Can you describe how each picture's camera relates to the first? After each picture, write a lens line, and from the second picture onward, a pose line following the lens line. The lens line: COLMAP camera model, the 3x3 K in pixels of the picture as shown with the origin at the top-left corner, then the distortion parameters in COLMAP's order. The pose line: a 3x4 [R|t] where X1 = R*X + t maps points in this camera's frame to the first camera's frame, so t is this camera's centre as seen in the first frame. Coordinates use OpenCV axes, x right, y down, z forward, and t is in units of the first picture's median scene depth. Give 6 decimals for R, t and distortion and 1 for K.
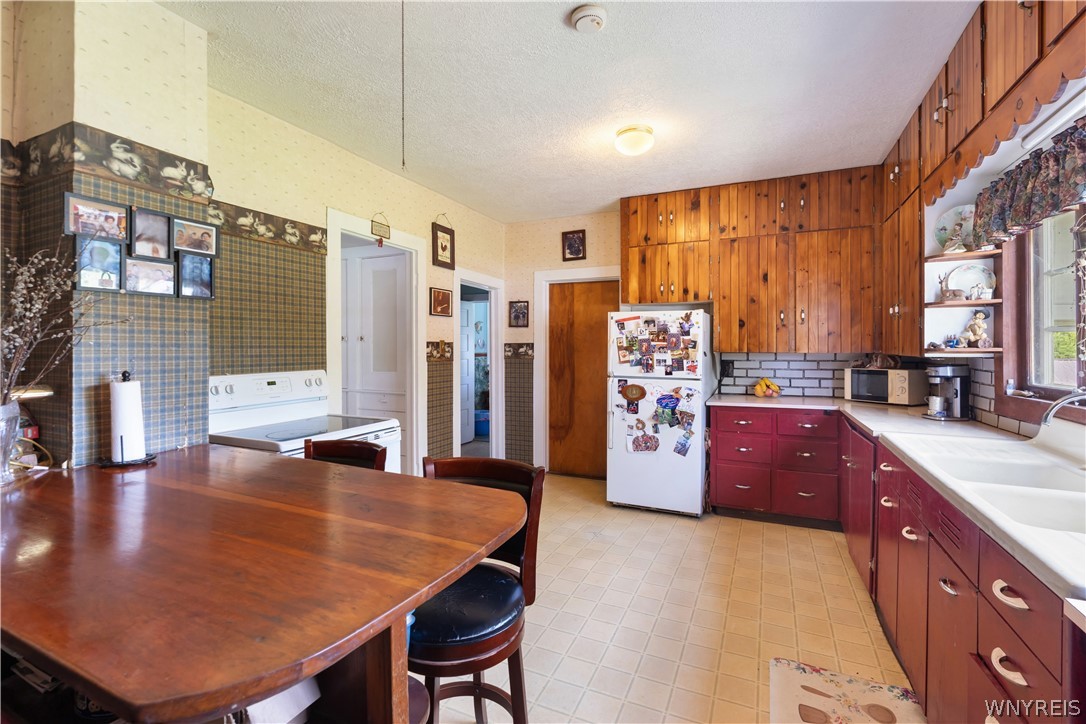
lens RADIAL K [[482.4, 0, 543.3], [0, 482.4, 352.8], [0, 0, 1]] dist [-0.000036, -0.000059]
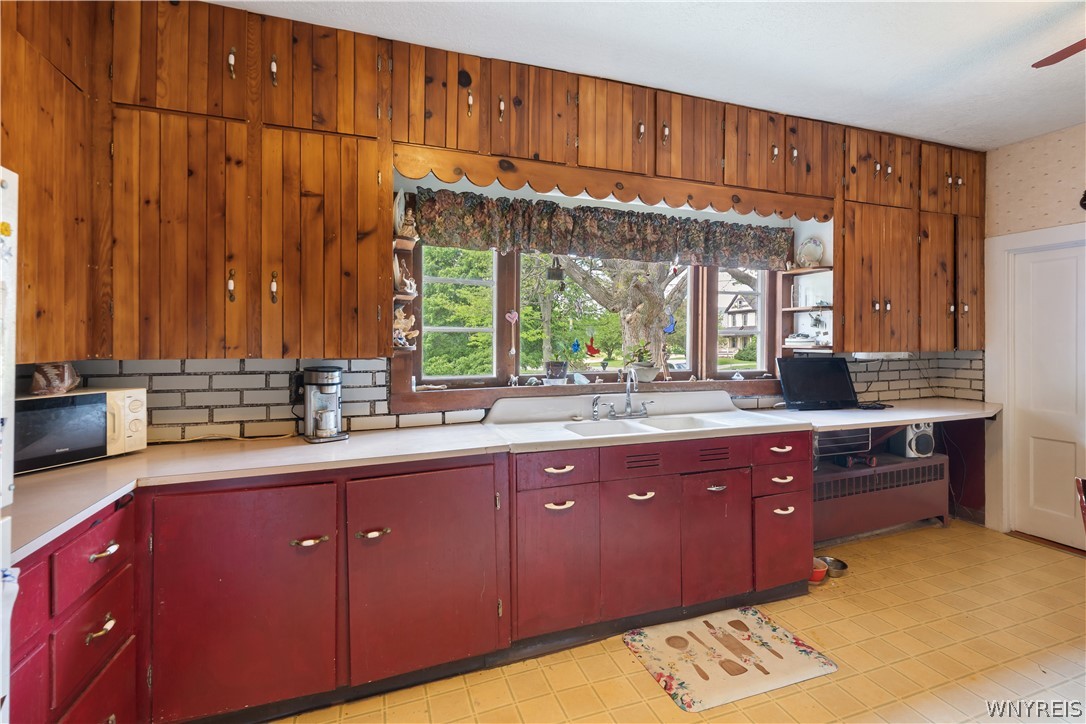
lens RADIAL K [[482.4, 0, 540.2], [0, 482.4, 351.3], [0, 0, 1]] dist [-0.000036, -0.000059]
pose [[-0.706895, -0.008498, 0.707268, 0.071430], [0.008169, 0.999763, 0.020178, -0.023433], [-0.707272, 0.020041, -0.706658, 1.917705]]
